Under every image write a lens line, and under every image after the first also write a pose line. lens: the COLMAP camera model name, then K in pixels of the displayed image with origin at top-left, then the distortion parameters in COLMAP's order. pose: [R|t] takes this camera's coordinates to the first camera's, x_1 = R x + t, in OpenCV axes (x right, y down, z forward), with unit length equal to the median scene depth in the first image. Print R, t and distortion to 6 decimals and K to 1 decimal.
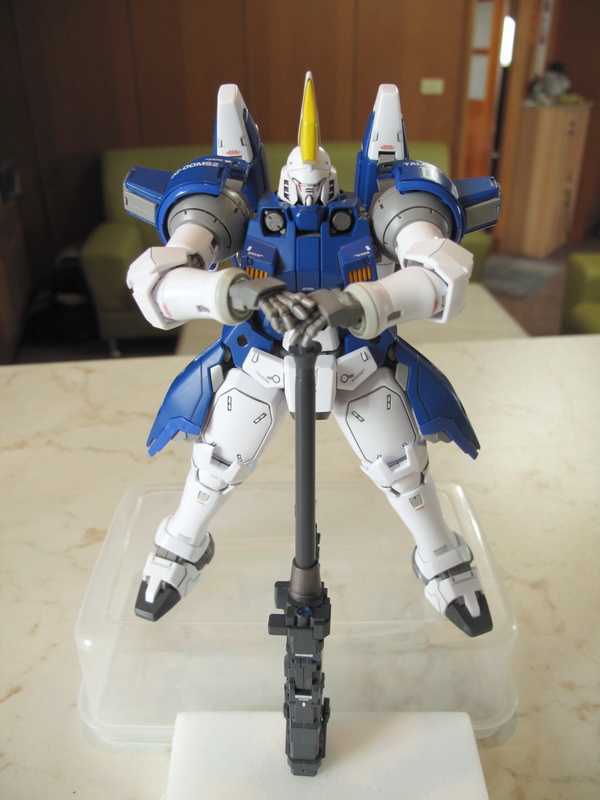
lens RADIAL K [[673.9, 0, 300.0], [0, 673.9, 400.0], [0, 0, 1]] dist [-0.201962, 0.135936]
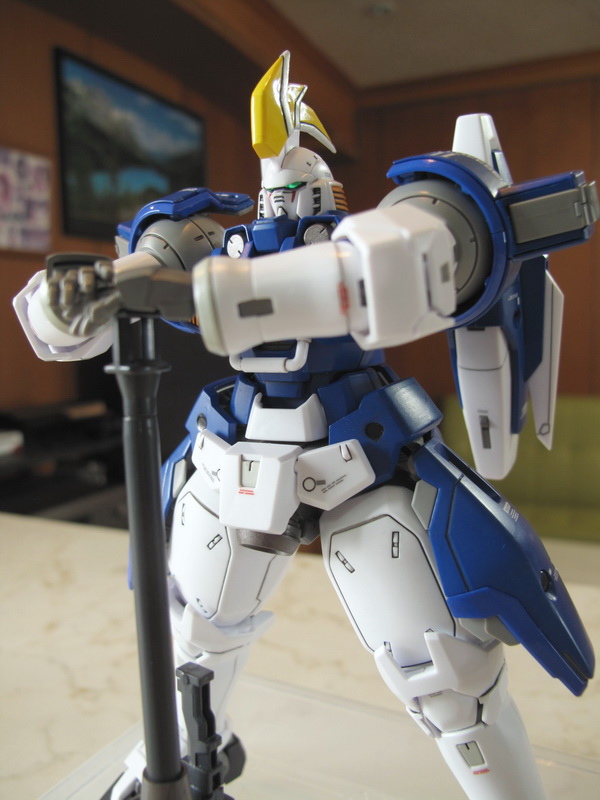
lens RADIAL K [[673.9, 0, 300.0], [0, 673.9, 400.0], [0, 0, 1]] dist [-0.201962, 0.135936]
pose [[0.868235, 0.038947, -0.494622, 0.339488], [-0.220761, 0.923120, -0.314825, 0.086849], [0.444334, 0.382535, 0.810083, 0.443955]]
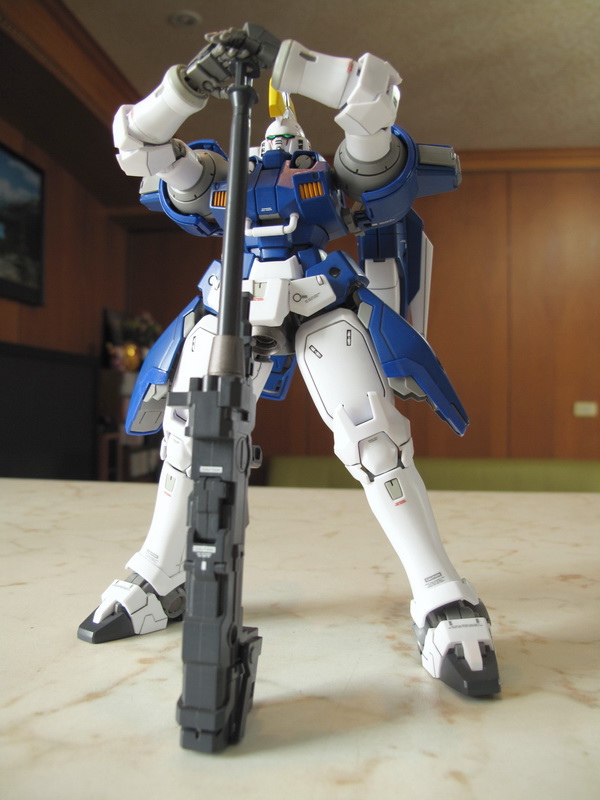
lens RADIAL K [[673.9, 0, 300.0], [0, 673.9, 400.0], [0, 0, 1]] dist [-0.201962, 0.135936]
pose [[0.961690, 0.019674, -0.273433, 0.324753], [-0.160036, 0.850112, -0.501695, 0.559681], [0.222579, 0.526234, 0.820693, 0.253585]]
